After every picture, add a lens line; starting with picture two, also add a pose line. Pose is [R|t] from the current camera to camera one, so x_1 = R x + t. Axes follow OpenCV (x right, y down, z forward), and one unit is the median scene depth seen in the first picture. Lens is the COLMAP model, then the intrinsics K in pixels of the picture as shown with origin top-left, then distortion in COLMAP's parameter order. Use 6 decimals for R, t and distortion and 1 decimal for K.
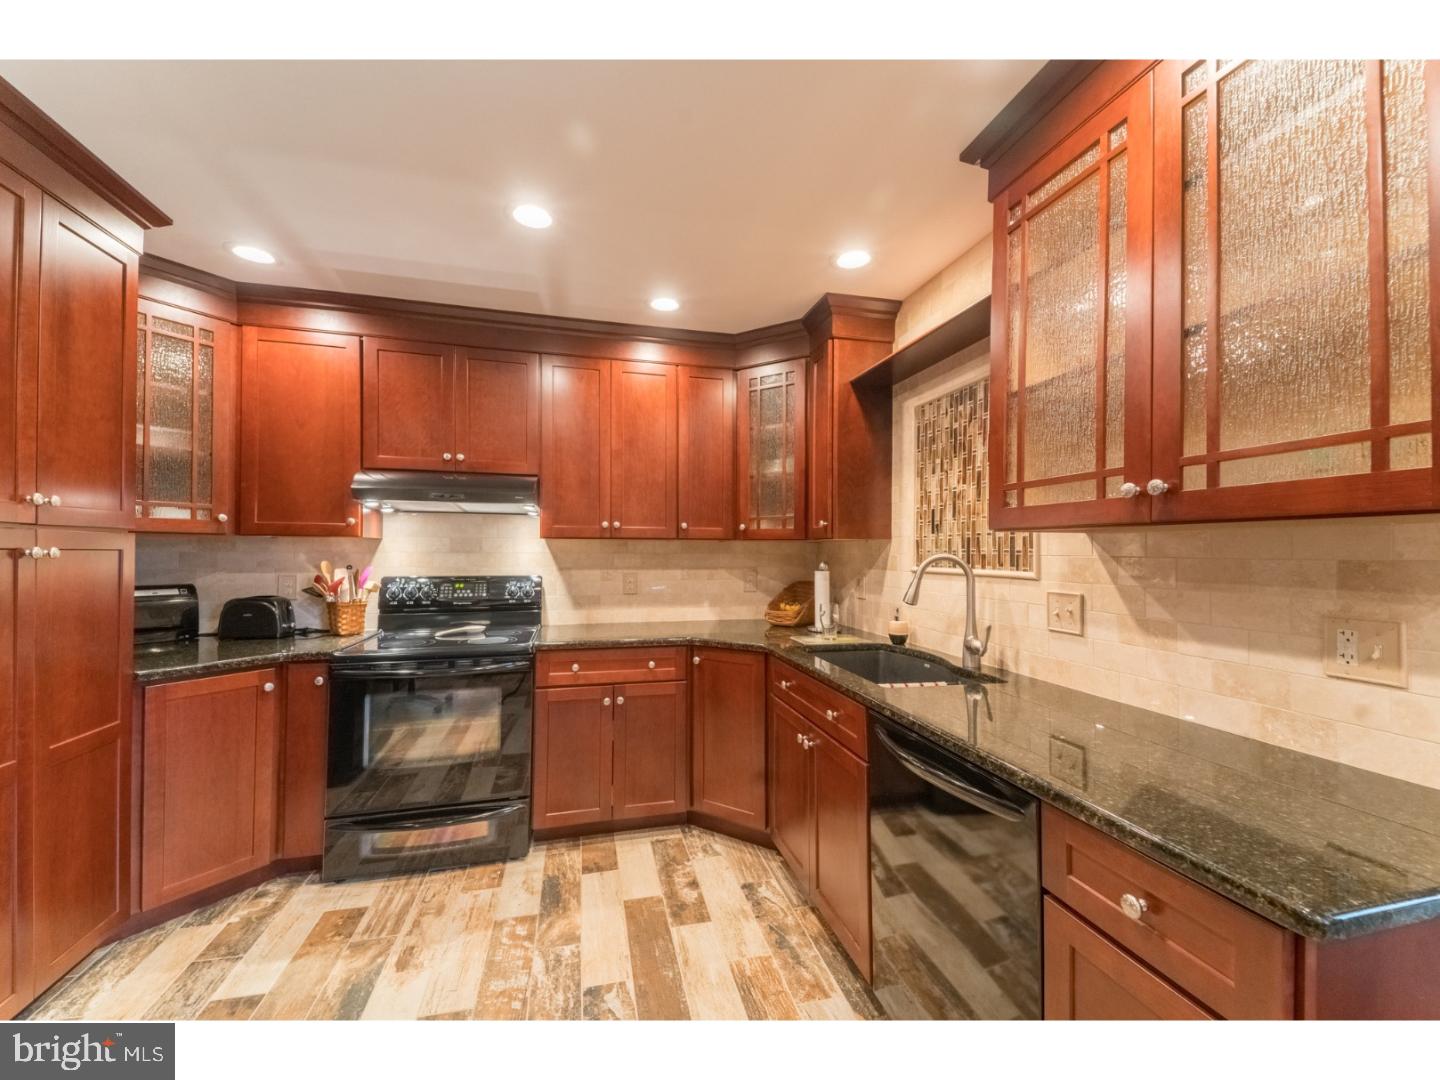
lens RADIAL K [[567.3, 0, 740.8], [0, 567.3, 537.9], [0, 0, 1]] dist [0.078960, -0.032340]
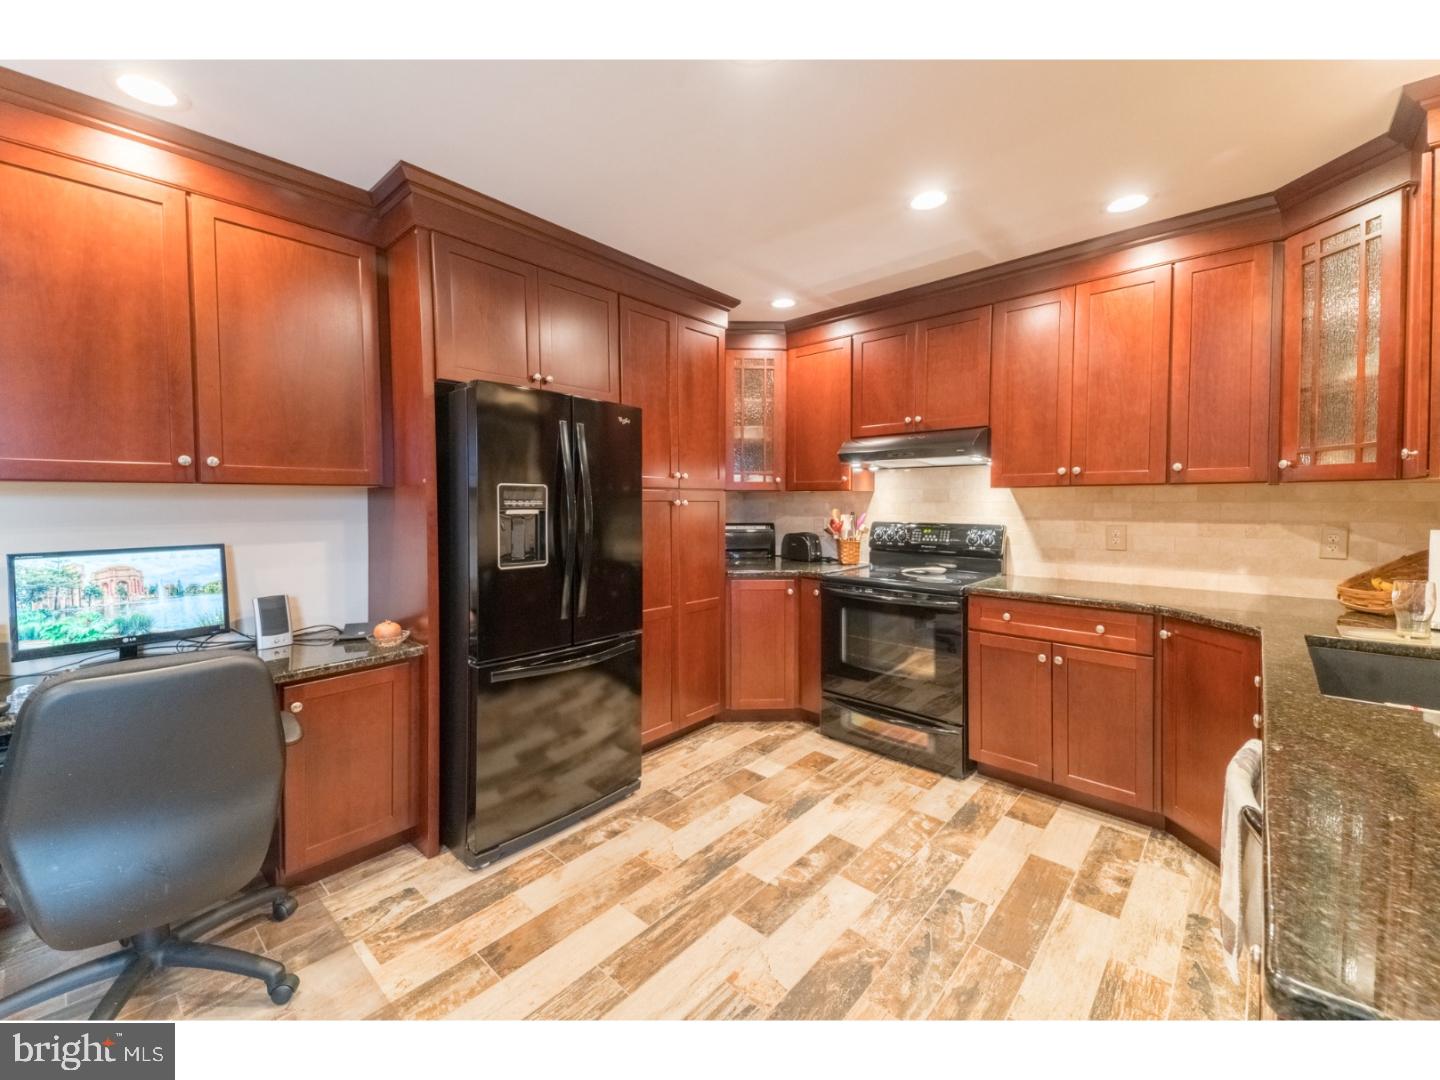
lens RADIAL K [[569.2, 0, 711.9], [0, 569.2, 504.1], [0, 0, 1]] dist [0.070368, -0.026537]
pose [[0.578050, -0.002310, -0.815998, 0.236591], [0.025329, 0.999565, 0.015114, 0.001751], [0.815608, -0.029405, 0.577857, 0.000608]]
